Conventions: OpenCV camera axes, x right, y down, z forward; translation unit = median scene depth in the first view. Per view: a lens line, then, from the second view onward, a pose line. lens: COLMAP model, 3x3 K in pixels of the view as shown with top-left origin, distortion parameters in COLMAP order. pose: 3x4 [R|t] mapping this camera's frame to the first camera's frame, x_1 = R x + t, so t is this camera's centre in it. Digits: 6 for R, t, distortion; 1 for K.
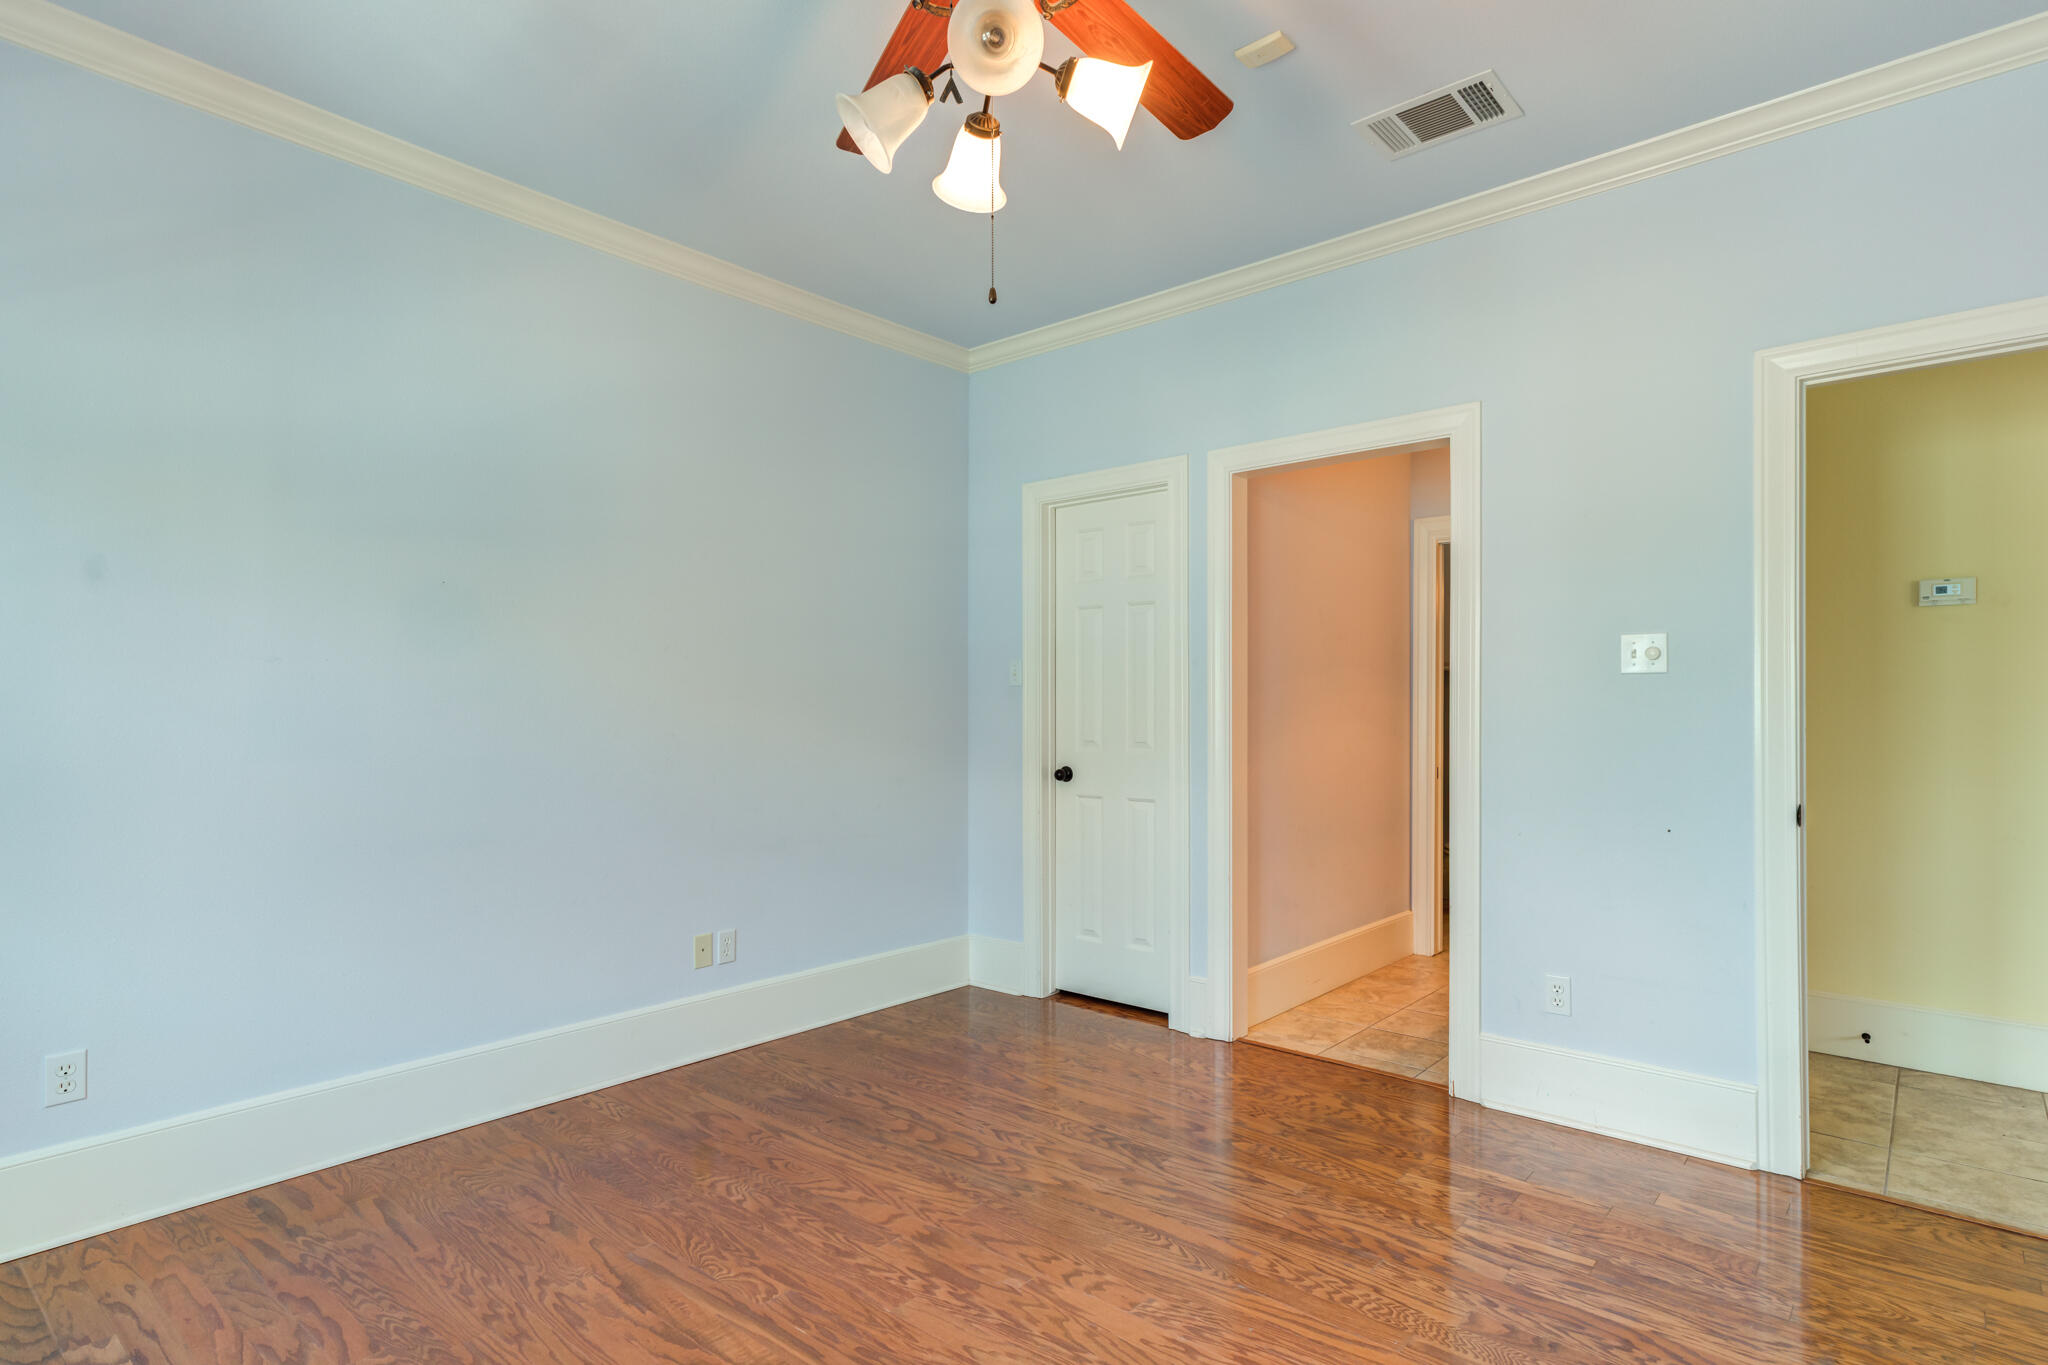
lens RADIAL K [[1050.5, 0, 1024.0], [0, 1050.5, 682.5], [0, 0, 1]] dist [-0.039932, 0.024230]
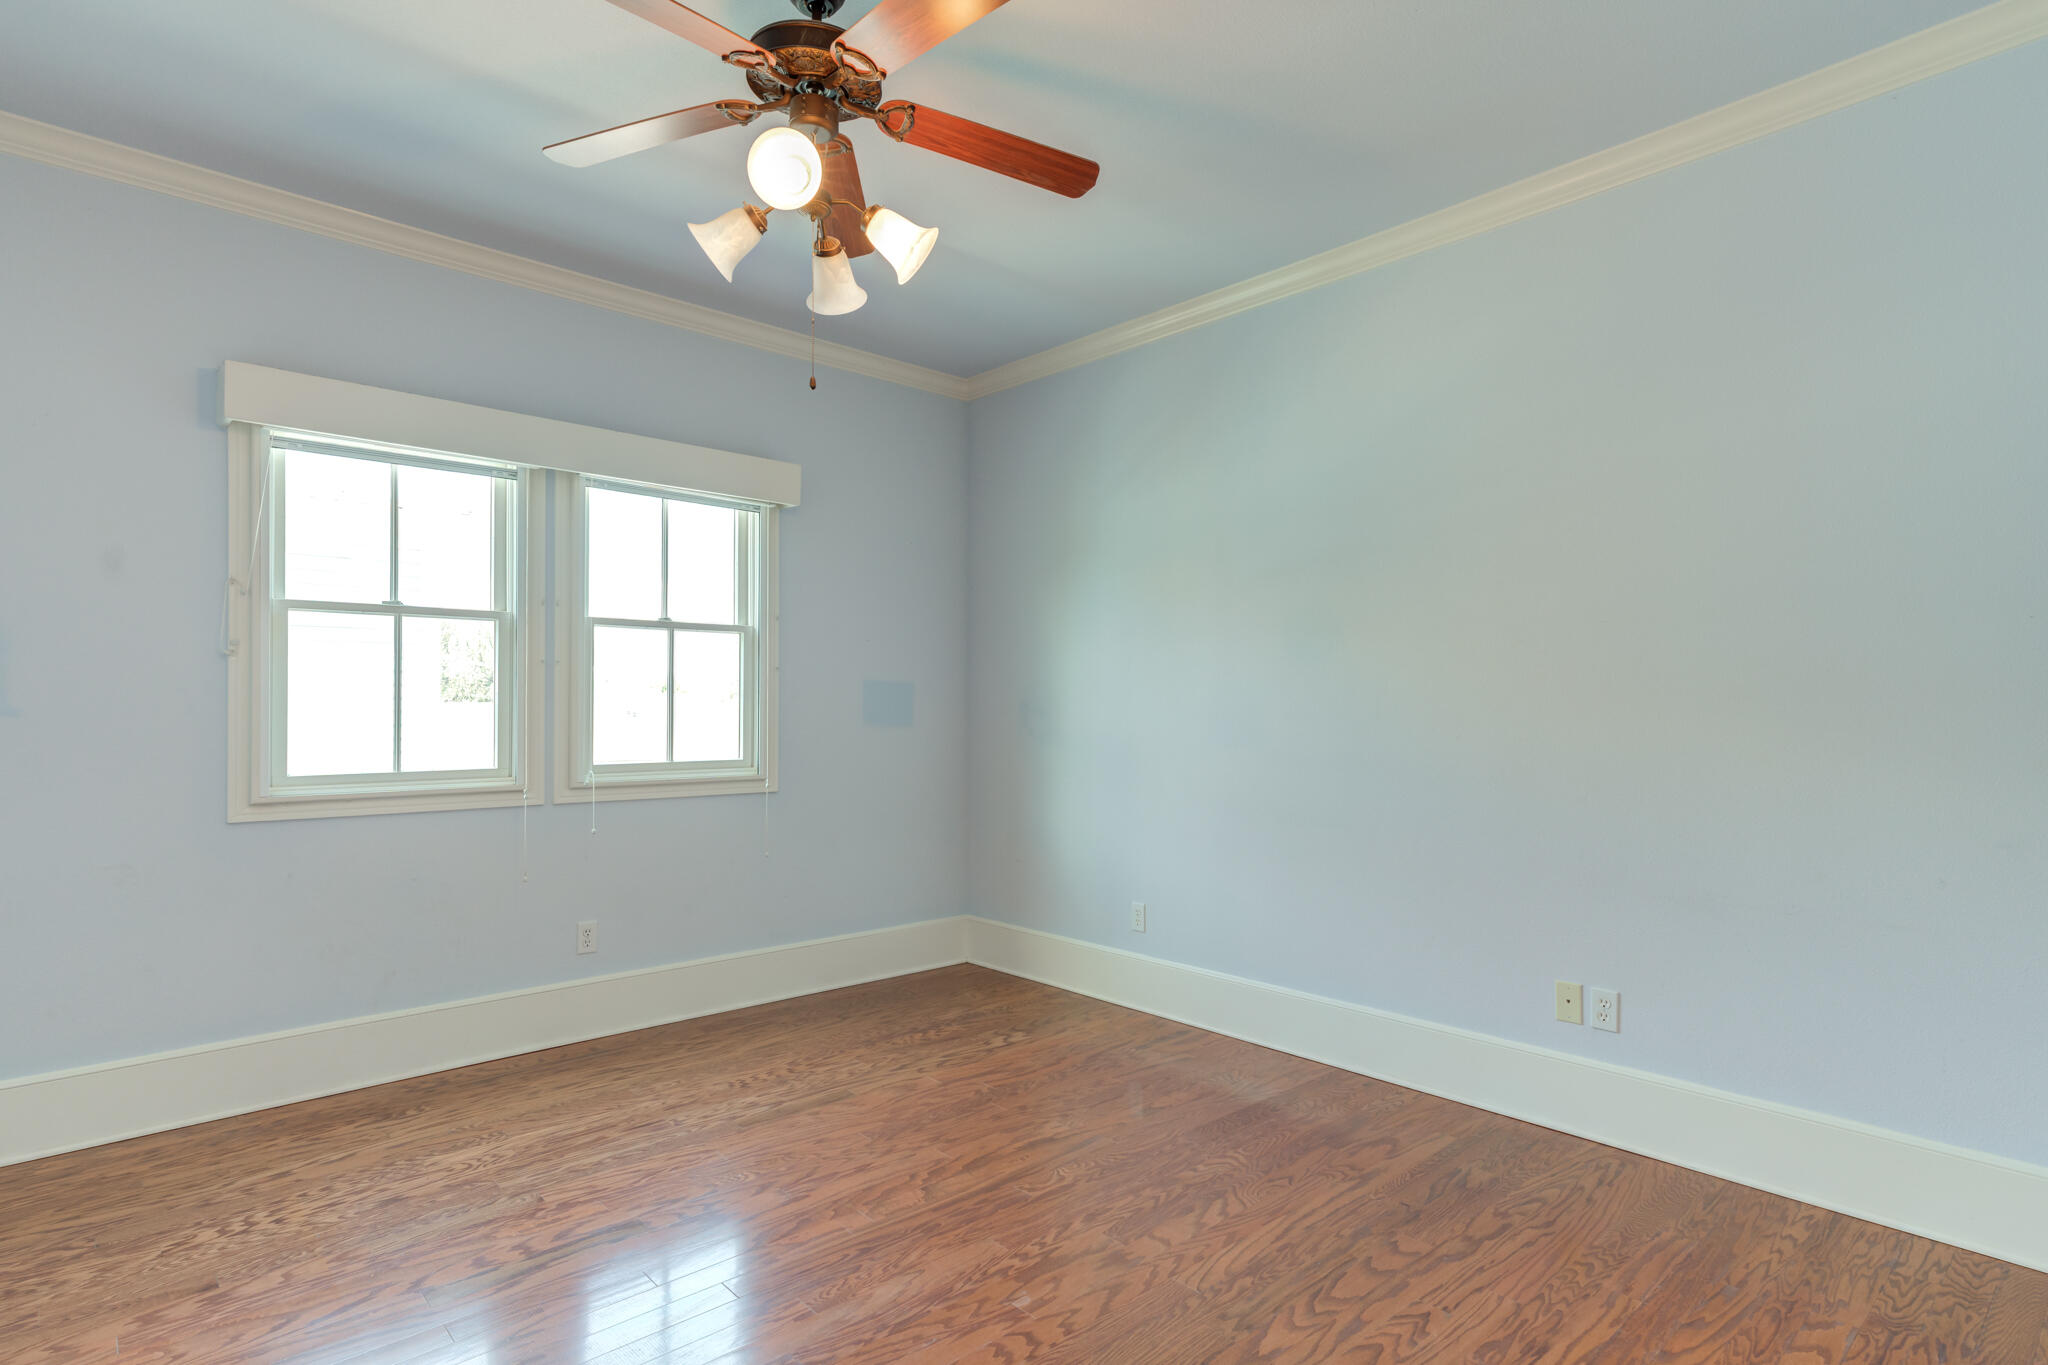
lens RADIAL K [[1050.5, 0, 1024.0], [0, 1050.5, 682.5], [0, 0, 1]] dist [-0.039932, 0.024230]
pose [[-0.106425, -0.014511, -0.994215, 0.802615], [0.012518, 0.999795, -0.015933, 0.011478], [0.994242, -0.014142, -0.106222, 0.926186]]
